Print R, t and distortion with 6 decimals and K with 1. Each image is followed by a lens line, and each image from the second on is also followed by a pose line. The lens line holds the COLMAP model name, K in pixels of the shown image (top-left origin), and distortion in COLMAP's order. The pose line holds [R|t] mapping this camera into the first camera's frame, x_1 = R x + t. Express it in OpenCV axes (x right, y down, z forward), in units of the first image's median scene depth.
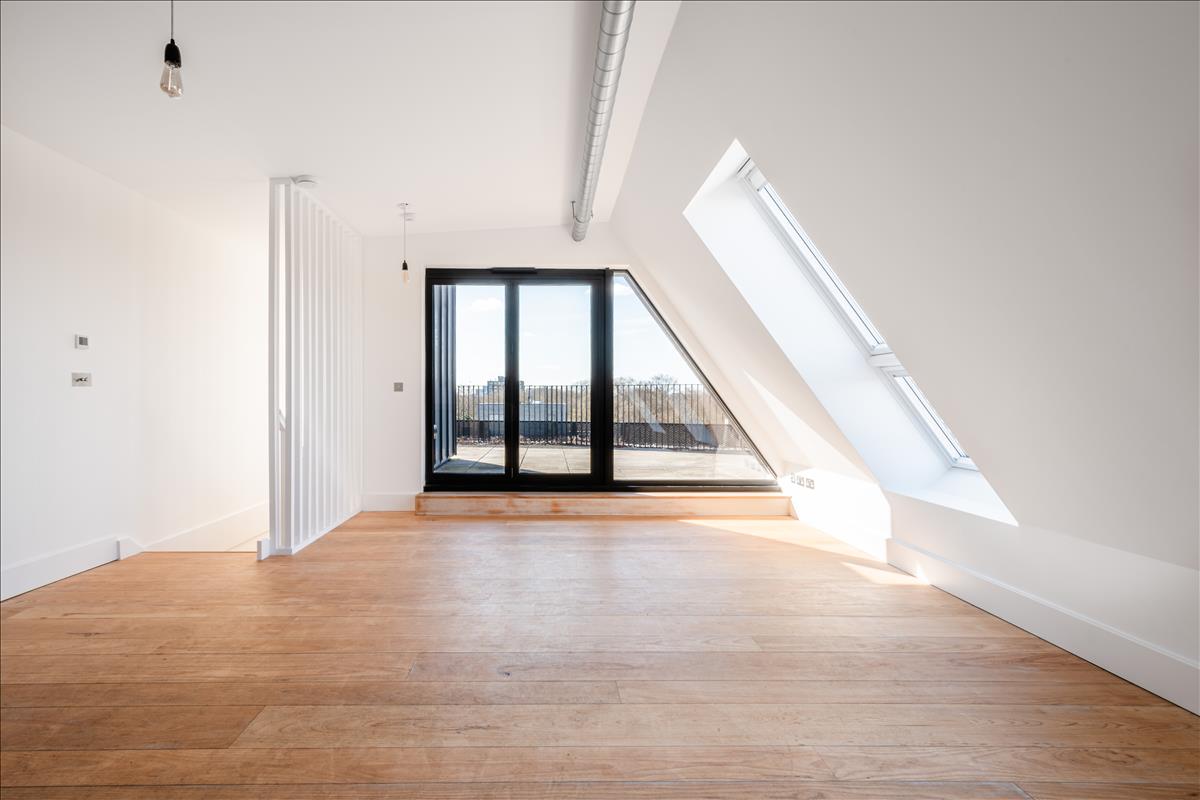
lens RADIAL K [[556.6, 0, 558.5], [0, 556.6, 388.1], [0, 0, 1]] dist [0.008137, -0.001203]
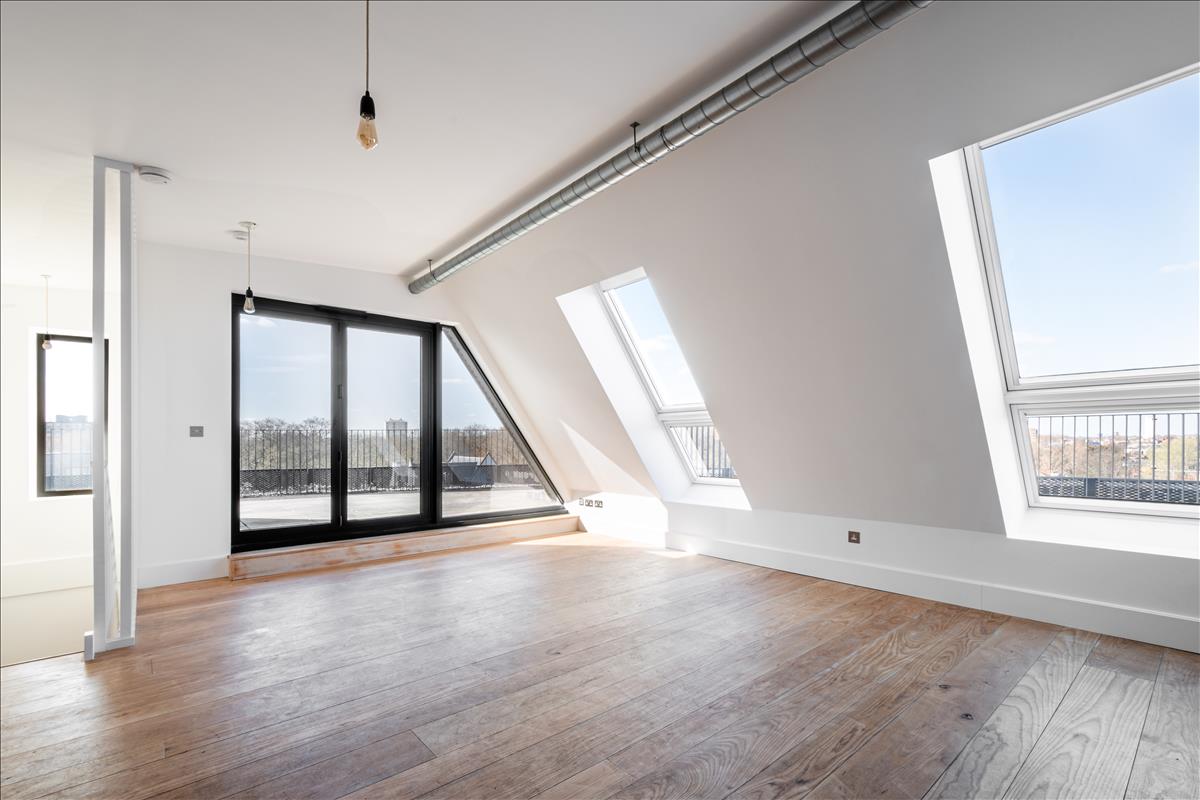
lens RADIAL K [[528.0, 0, 624.8], [0, 528.0, 437.6], [0, 0, 1]] dist [0.005431, -0.000255]
pose [[0.750149, -0.001968, 0.661266, -0.321448], [-0.004715, 0.999954, 0.008324, -0.002641], [-0.661252, -0.009362, 0.750105, -0.012734]]
